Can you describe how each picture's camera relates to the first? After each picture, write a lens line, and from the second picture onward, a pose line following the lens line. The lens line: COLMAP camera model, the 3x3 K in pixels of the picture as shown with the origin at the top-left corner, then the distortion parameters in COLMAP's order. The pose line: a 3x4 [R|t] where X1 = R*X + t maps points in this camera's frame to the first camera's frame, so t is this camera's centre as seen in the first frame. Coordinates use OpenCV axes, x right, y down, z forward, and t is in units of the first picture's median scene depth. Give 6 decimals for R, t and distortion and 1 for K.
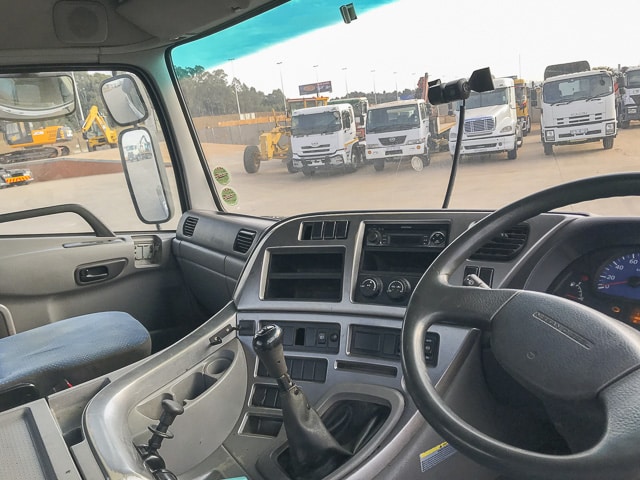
lens RADIAL K [[530.7, 0, 320.4], [0, 530.7, 235.0], [0, 0, 1]] dist [-0.012543, 0.013187]
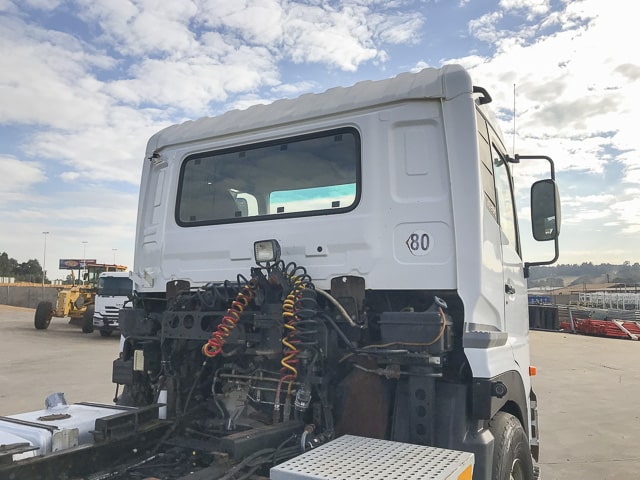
lens RADIAL K [[530.7, 0, 318.2], [0, 530.7, 237.4], [0, 0, 1]] dist [-0.012543, 0.013187]
pose [[0.901228, 0.172859, 0.397377, -0.093257], [-0.022940, 0.934742, -0.354585, 0.063863], [-0.432738, 0.310445, 0.846381, -0.098340]]
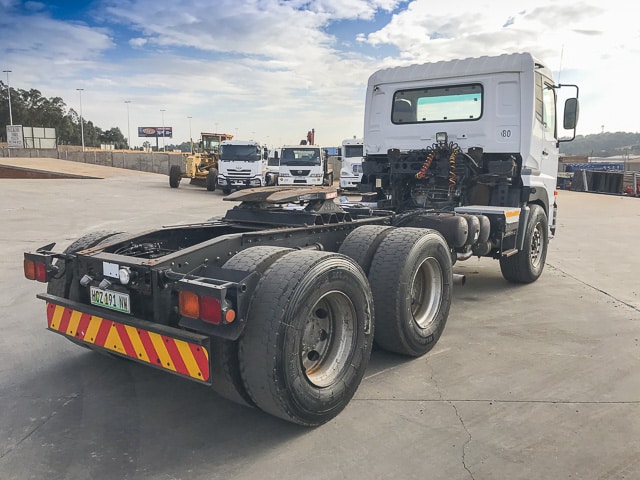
lens RADIAL K [[530.7, 0, 315.1], [0, 530.7, 237.6], [0, 0, 1]] dist [-0.012543, 0.013187]
pose [[0.946257, 0.090631, 0.310457, -0.209886], [-0.059632, 0.992367, -0.107945, 0.116686], [-0.317870, 0.083630, 0.944439, -0.243912]]
